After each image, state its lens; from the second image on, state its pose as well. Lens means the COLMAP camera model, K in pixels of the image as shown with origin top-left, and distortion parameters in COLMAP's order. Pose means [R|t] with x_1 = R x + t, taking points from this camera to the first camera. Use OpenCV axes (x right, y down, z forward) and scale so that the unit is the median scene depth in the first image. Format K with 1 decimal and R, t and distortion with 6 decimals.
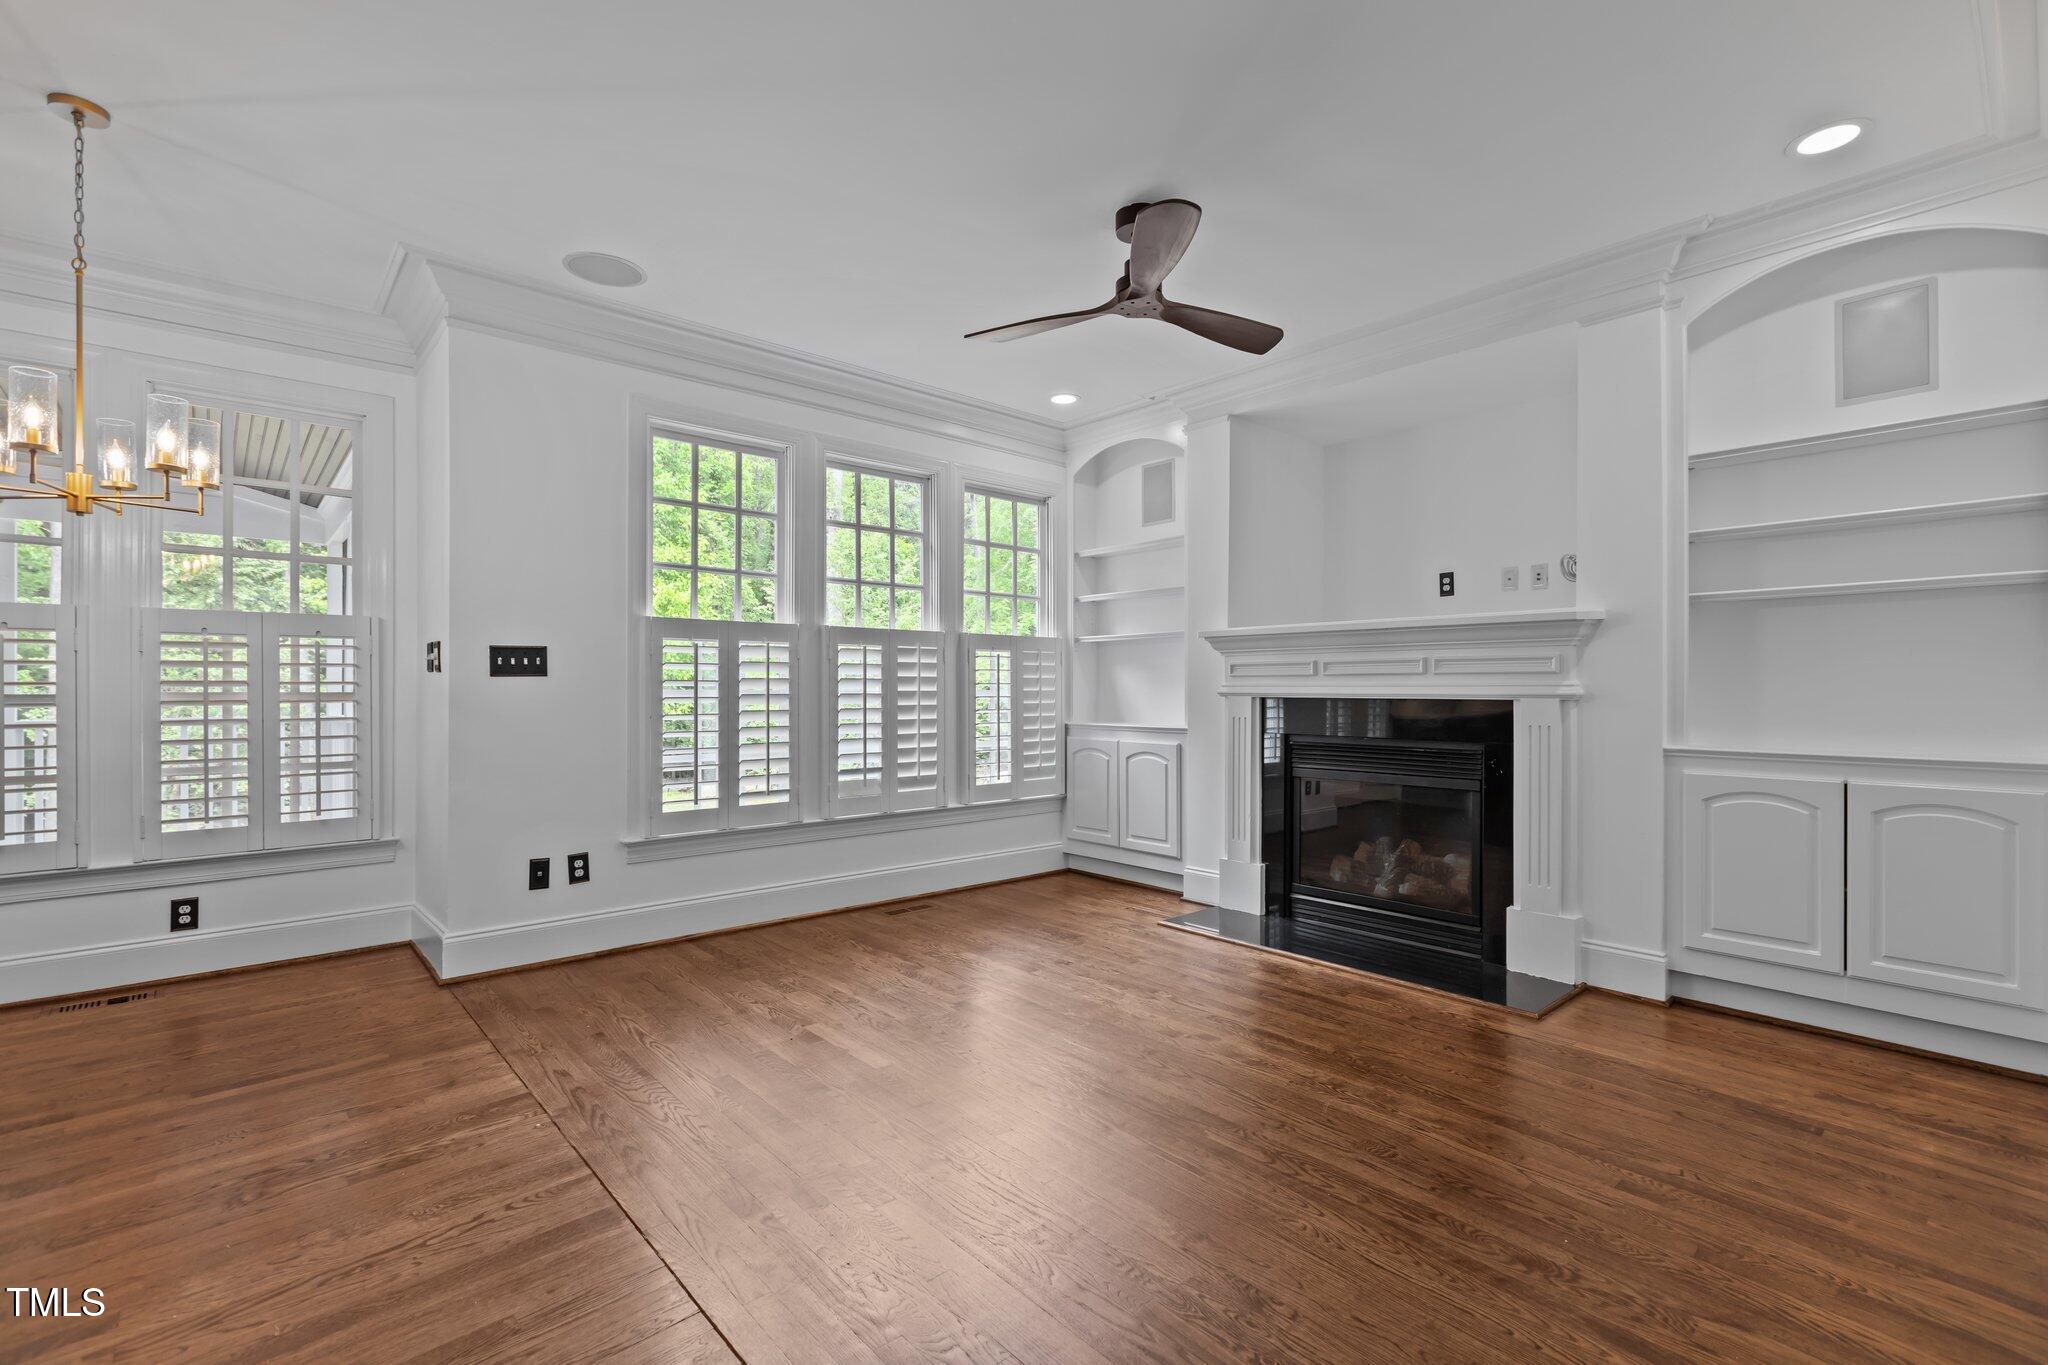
lens RADIAL K [[911.1, 0, 1023.7], [0, 911.1, 690.0], [0, 0, 1]] dist [0.002719, -0.000269]
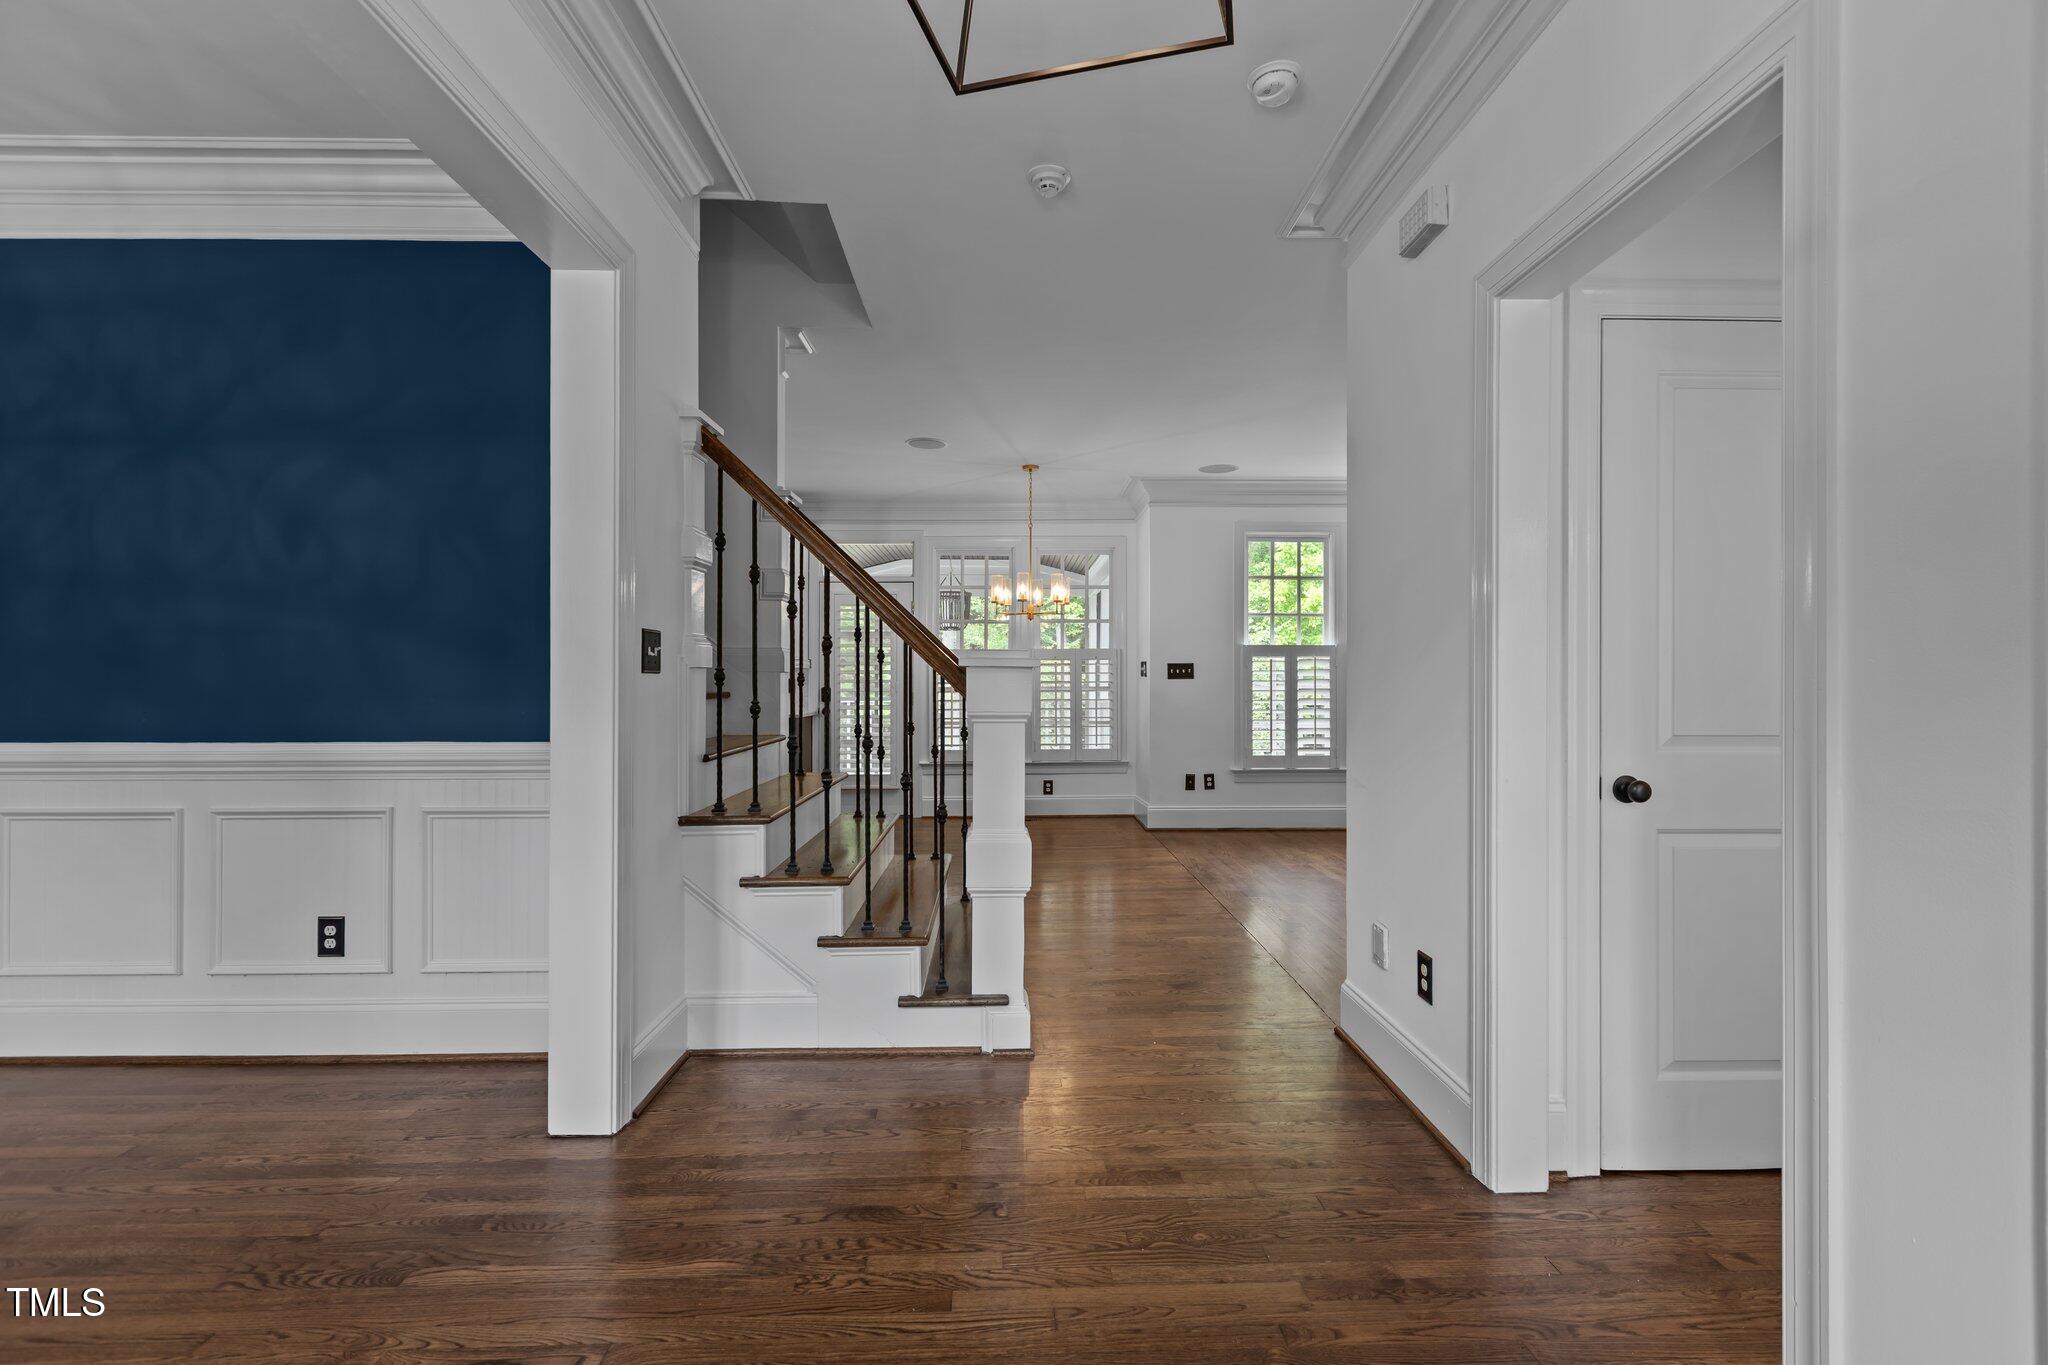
lens RADIAL K [[911.1, 0, 1030.7], [0, 911.1, 677.0], [0, 0, 1]] dist [0.002719, -0.000269]
pose [[0.766760, -0.003712, -0.641923, 0.412967], [0.000298, 0.999985, -0.005427, -0.008263], [0.641933, 0.003970, 0.766750, -0.639690]]
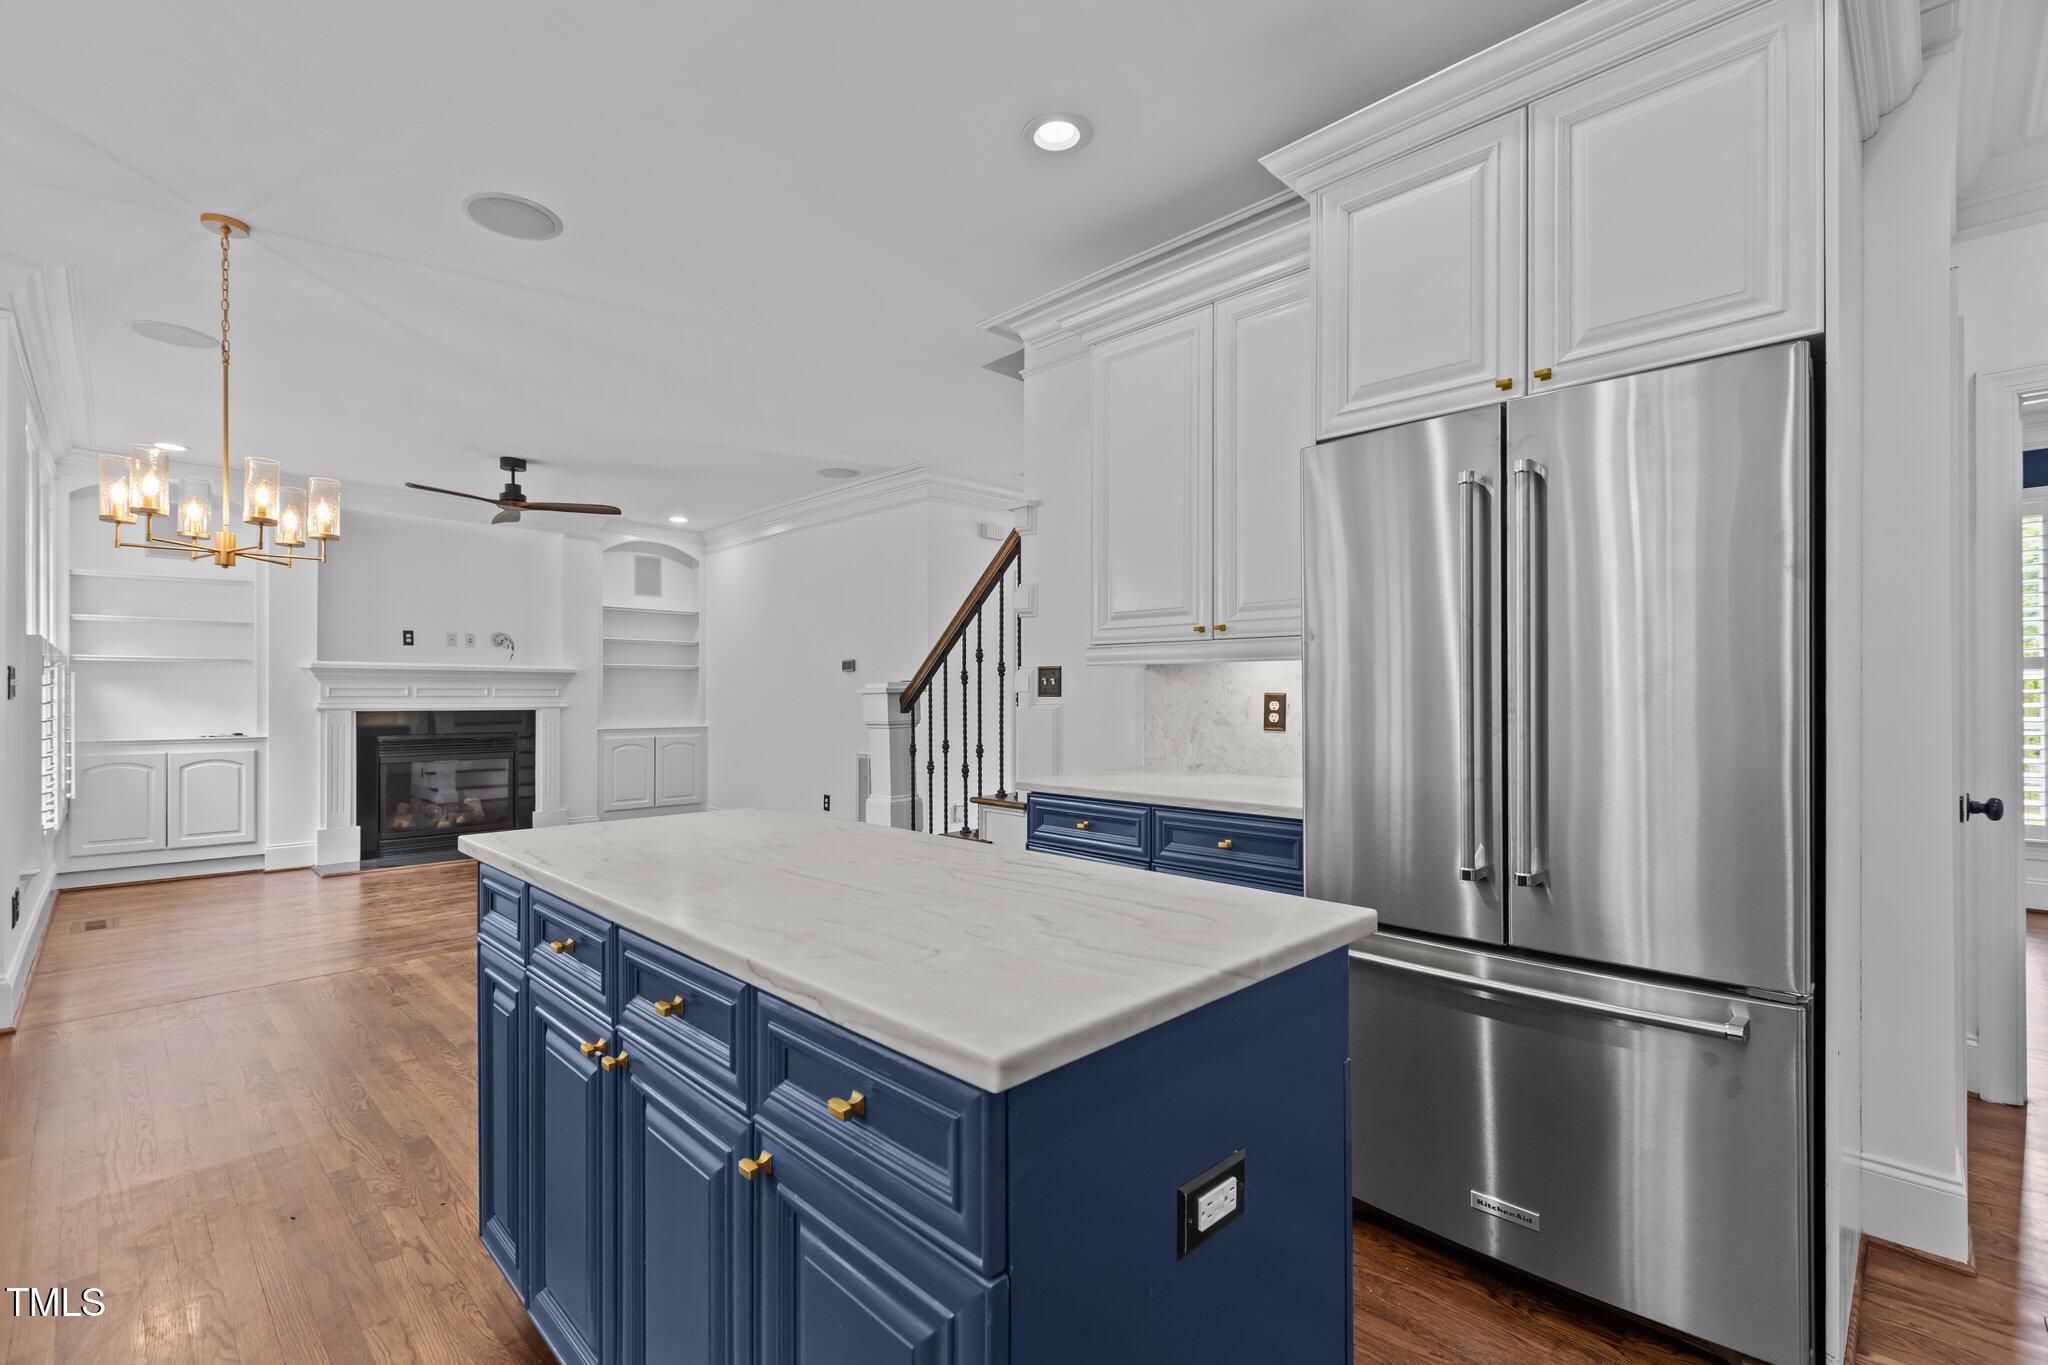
lens RADIAL K [[911.1, 0, 1029.3], [0, 911.1, 690.6], [0, 0, 1]] dist [0.002719, -0.000269]
pose [[-0.055996, 0.007016, 0.998406, -1.428238], [0.002069, 0.999974, -0.006911, -0.014411], [-0.998429, 0.001678, -0.056009, 0.012935]]
